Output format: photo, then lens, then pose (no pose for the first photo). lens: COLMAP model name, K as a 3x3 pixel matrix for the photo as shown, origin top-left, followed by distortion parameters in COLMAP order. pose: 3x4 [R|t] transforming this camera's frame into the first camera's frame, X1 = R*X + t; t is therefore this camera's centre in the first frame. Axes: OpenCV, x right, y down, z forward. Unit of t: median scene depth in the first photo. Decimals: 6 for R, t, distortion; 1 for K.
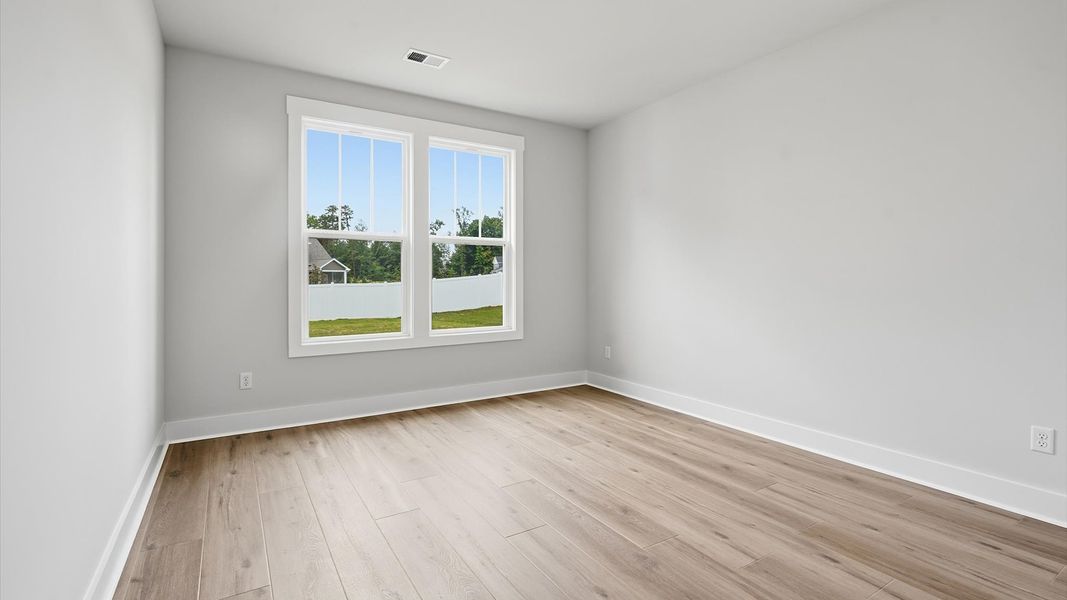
lens RADIAL K [[487.5, 0, 528.6], [0, 487.5, 300.5], [0, 0, 1]] dist [0.003925, 0.000408]
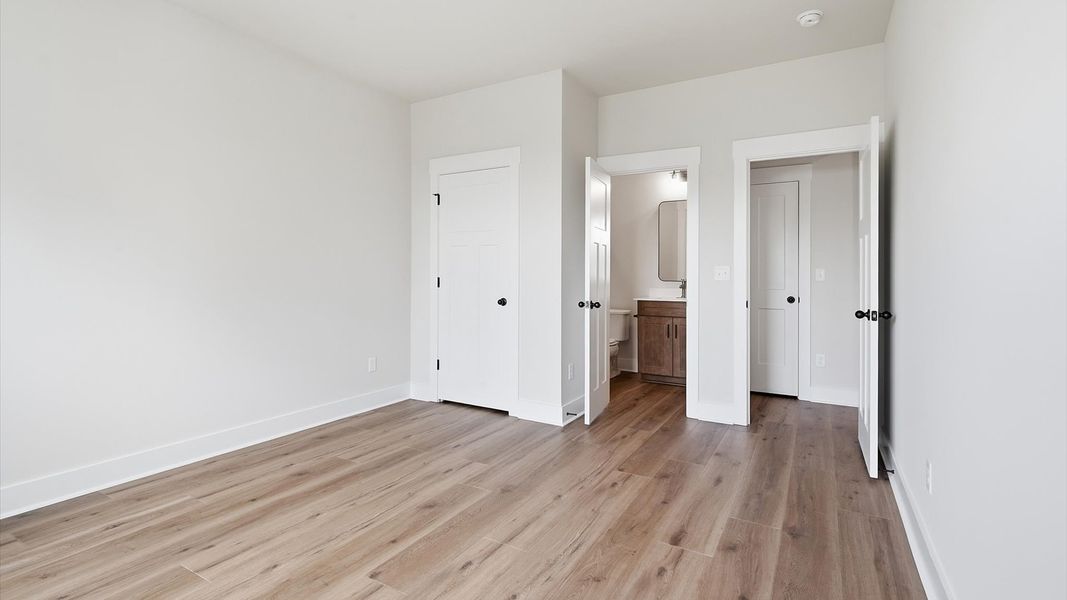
lens RADIAL K [[487.5, 0, 528.6], [0, 487.5, 300.5], [0, 0, 1]] dist [0.003925, 0.000408]
pose [[-0.461249, -0.049153, 0.885908, -0.688895], [0.034607, 0.996708, 0.073318, -0.056274], [-0.886596, 0.064476, -0.458029, 1.112140]]
